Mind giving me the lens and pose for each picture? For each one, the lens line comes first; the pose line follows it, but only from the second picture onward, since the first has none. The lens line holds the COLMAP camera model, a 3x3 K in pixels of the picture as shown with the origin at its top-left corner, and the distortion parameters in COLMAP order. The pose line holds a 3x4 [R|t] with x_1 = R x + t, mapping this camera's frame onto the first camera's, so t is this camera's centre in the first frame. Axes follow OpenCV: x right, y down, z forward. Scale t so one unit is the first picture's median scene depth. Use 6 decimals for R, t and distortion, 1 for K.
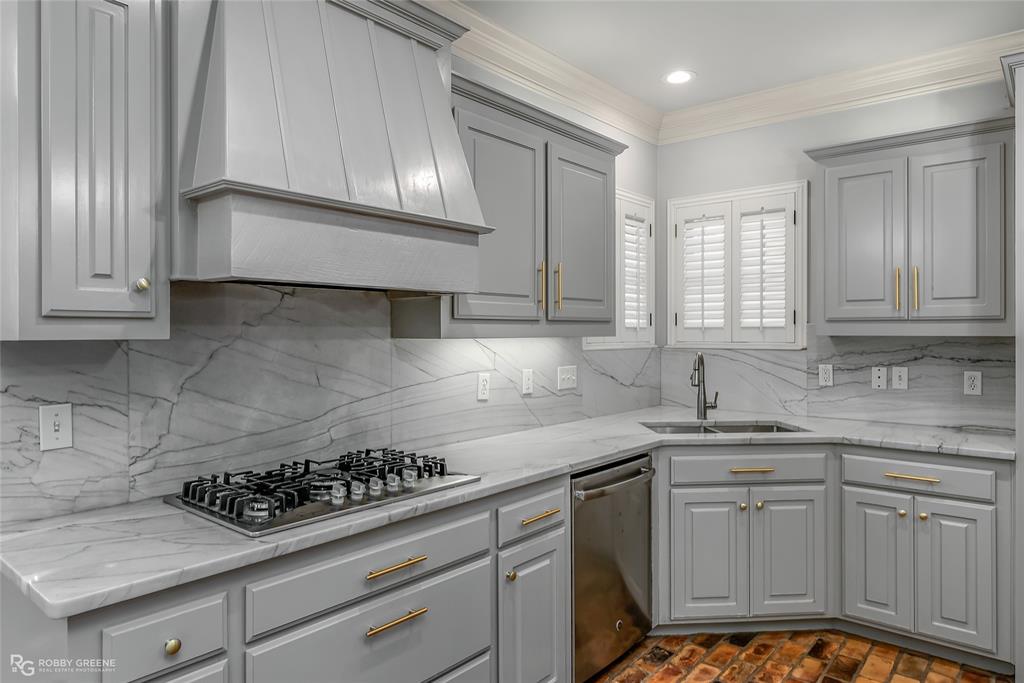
lens RADIAL K [[653.4, 0, 511.9], [0, 653.4, 335.6], [0, 0, 1]] dist [0.002688, 0.001179]
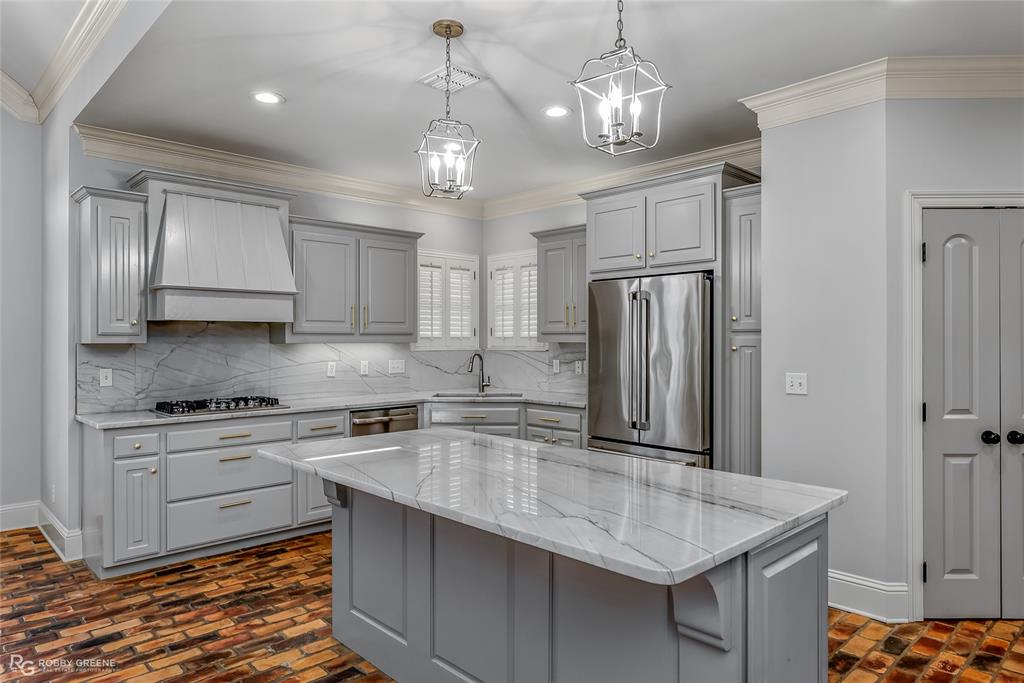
lens RADIAL K [[653.4, 0, 512.4], [0, 653.4, 342.2], [0, 0, 1]] dist [0.002688, 0.001179]
pose [[0.994545, 0.001239, -0.104305, 0.695955], [-0.001276, 0.999999, -0.000297, 0.000423], [0.104304, 0.000428, 0.994545, -0.833937]]
